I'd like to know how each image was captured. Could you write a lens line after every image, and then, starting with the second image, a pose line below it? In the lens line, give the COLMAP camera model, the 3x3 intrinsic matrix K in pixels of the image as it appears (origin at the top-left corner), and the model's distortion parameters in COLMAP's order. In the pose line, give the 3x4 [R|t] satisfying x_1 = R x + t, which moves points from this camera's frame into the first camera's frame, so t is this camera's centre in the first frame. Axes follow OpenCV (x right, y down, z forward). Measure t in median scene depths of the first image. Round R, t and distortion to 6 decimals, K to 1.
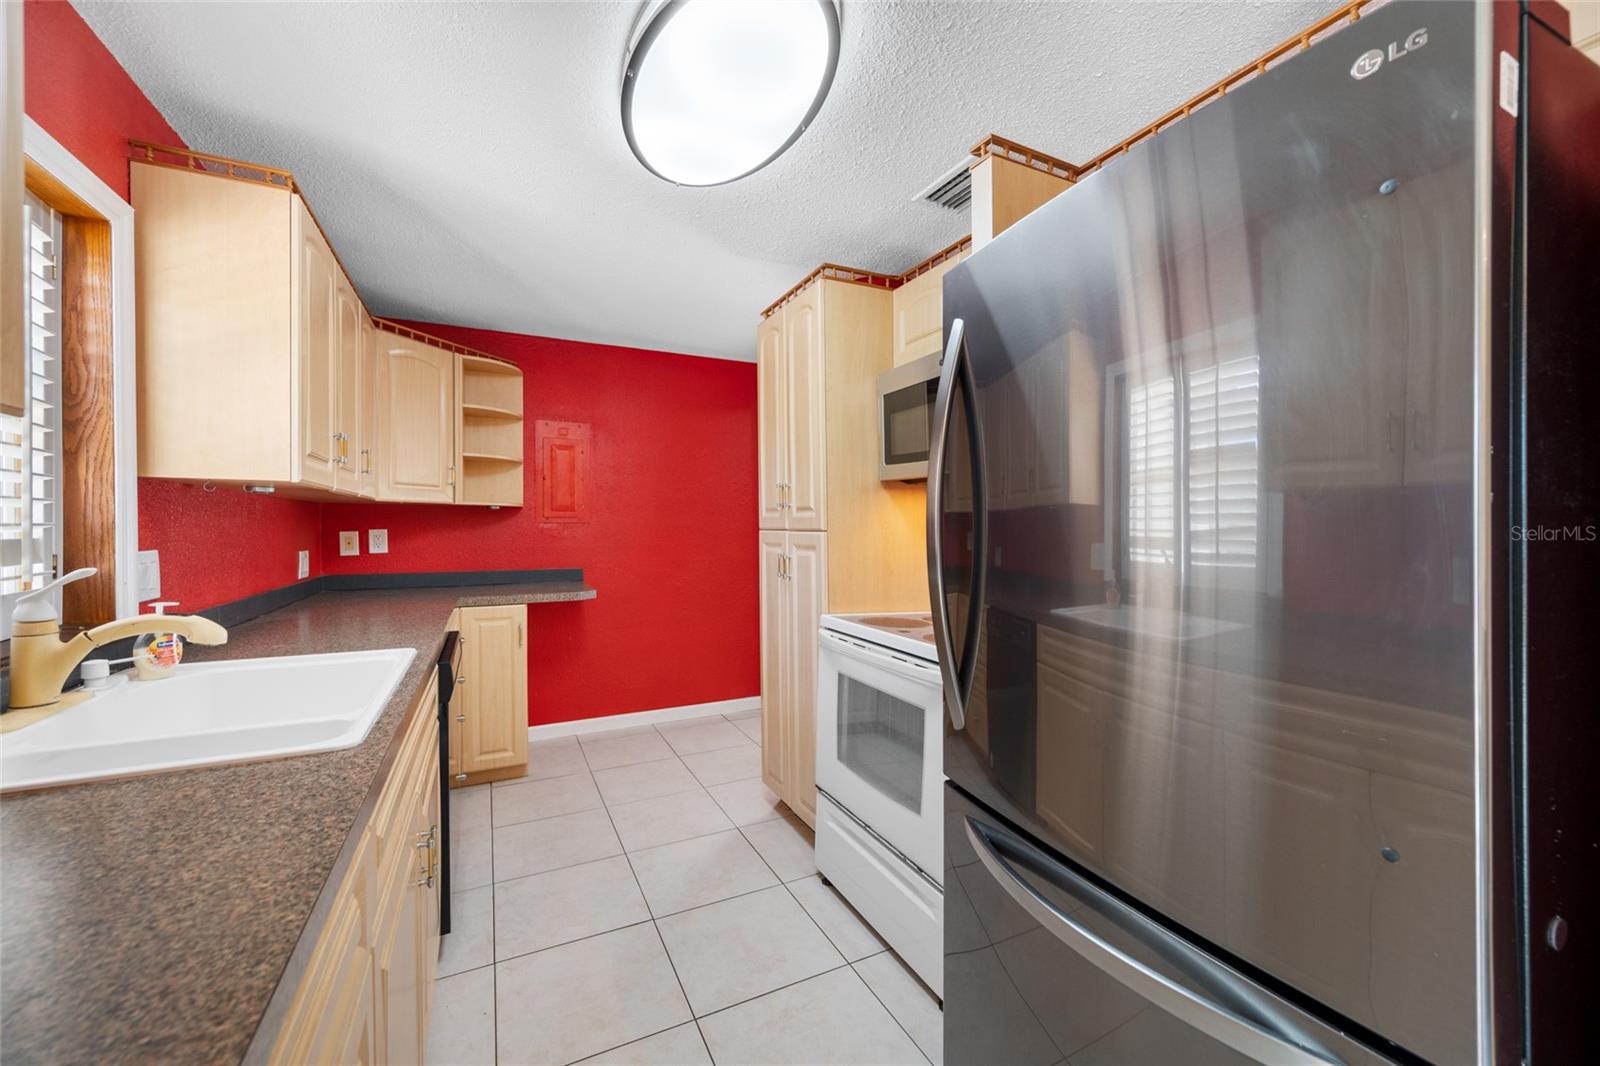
lens RADIAL K [[634.0, 0, 809.4], [0, 634.0, 521.0], [0, 0, 1]] dist [0.002804, 0.000301]
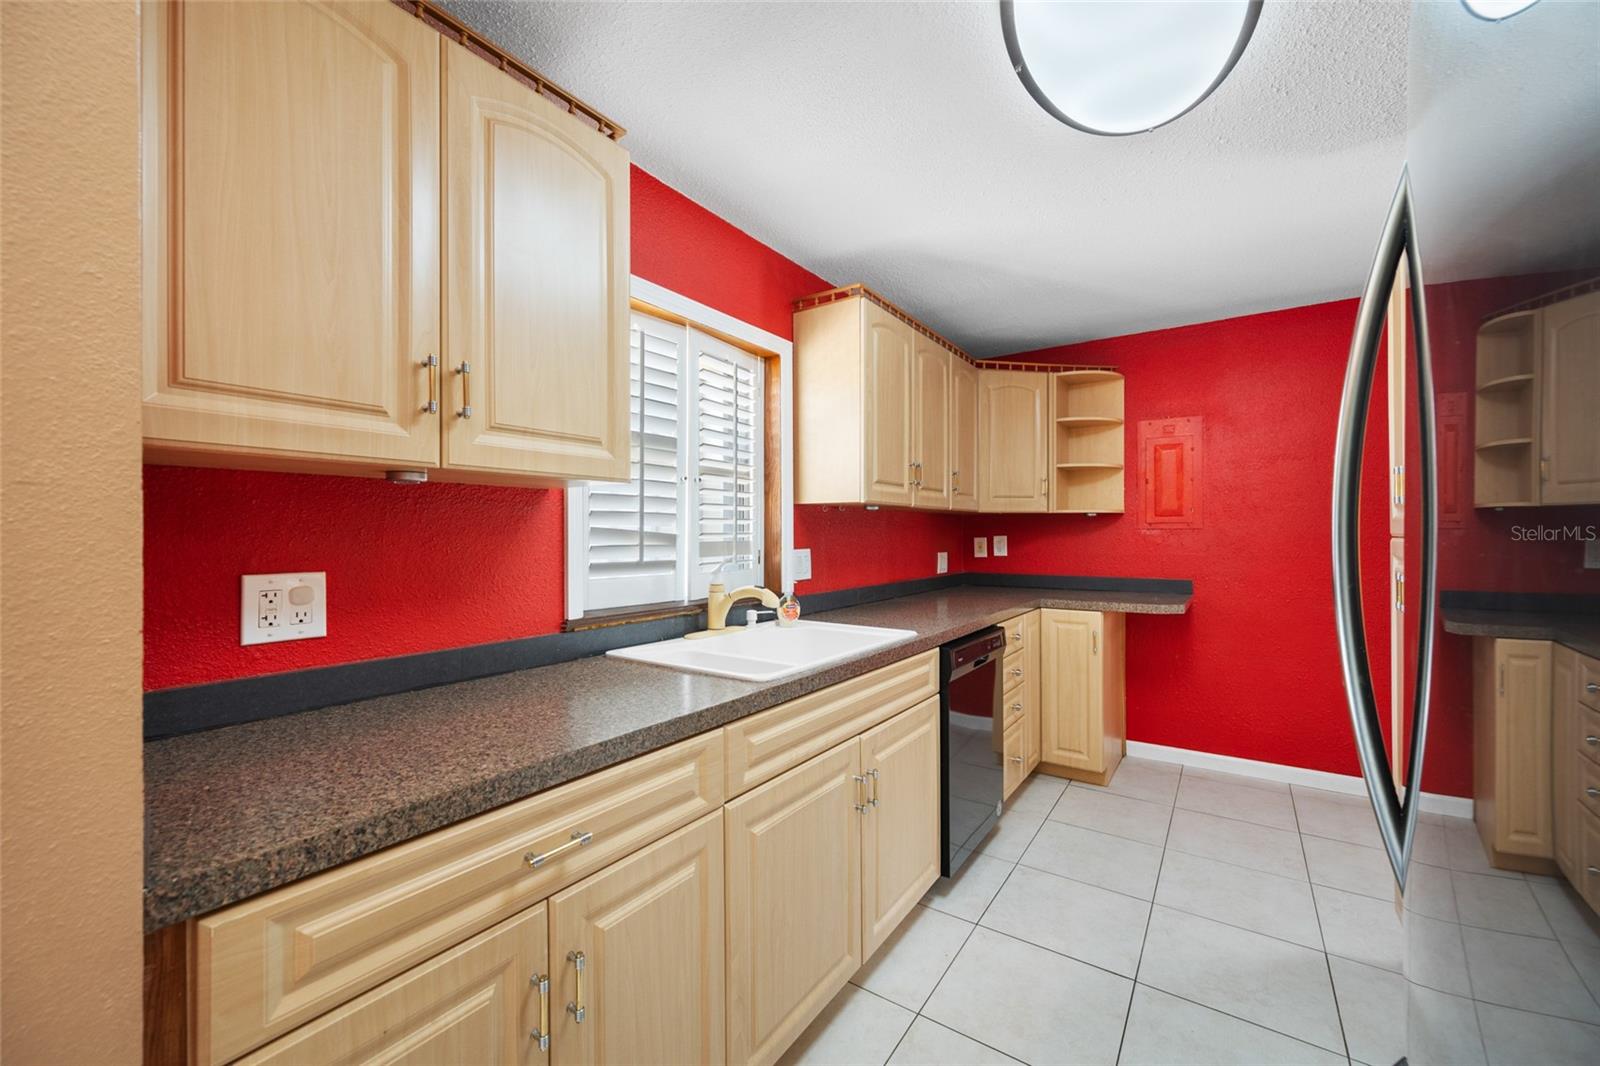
lens RADIAL K [[634.0, 0, 795.2], [0, 634.0, 526.5], [0, 0, 1]] dist [0.002804, 0.000301]
pose [[0.483249, -0.011604, -0.875406, 0.195831], [0.010989, 0.999914, -0.007188, 0.000049], [0.875414, -0.006146, 0.483335, 0.106615]]
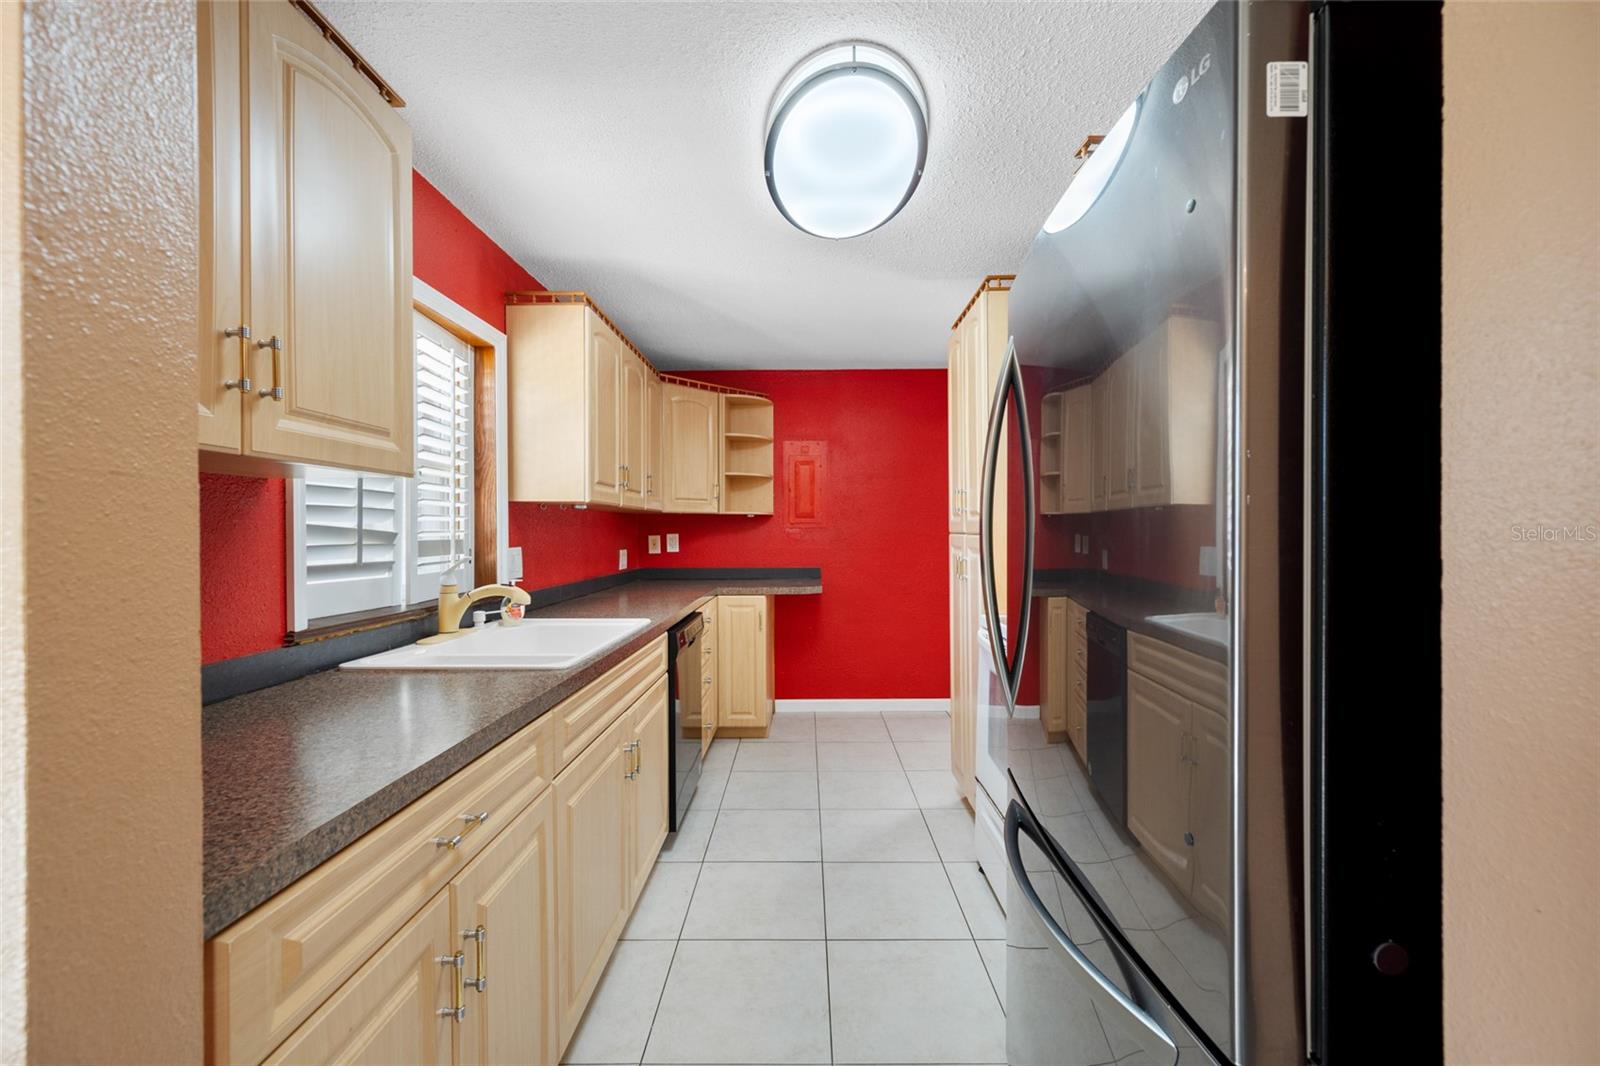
lens RADIAL K [[634.0, 0, 800.9], [0, 634.0, 523.2], [0, 0, 1]] dist [0.002804, 0.000301]
pose [[0.890396, -0.009578, -0.455086, 0.170798], [0.008402, 0.999954, -0.004607, -0.000482], [0.455109, 0.000279, 0.890436, -0.048013]]
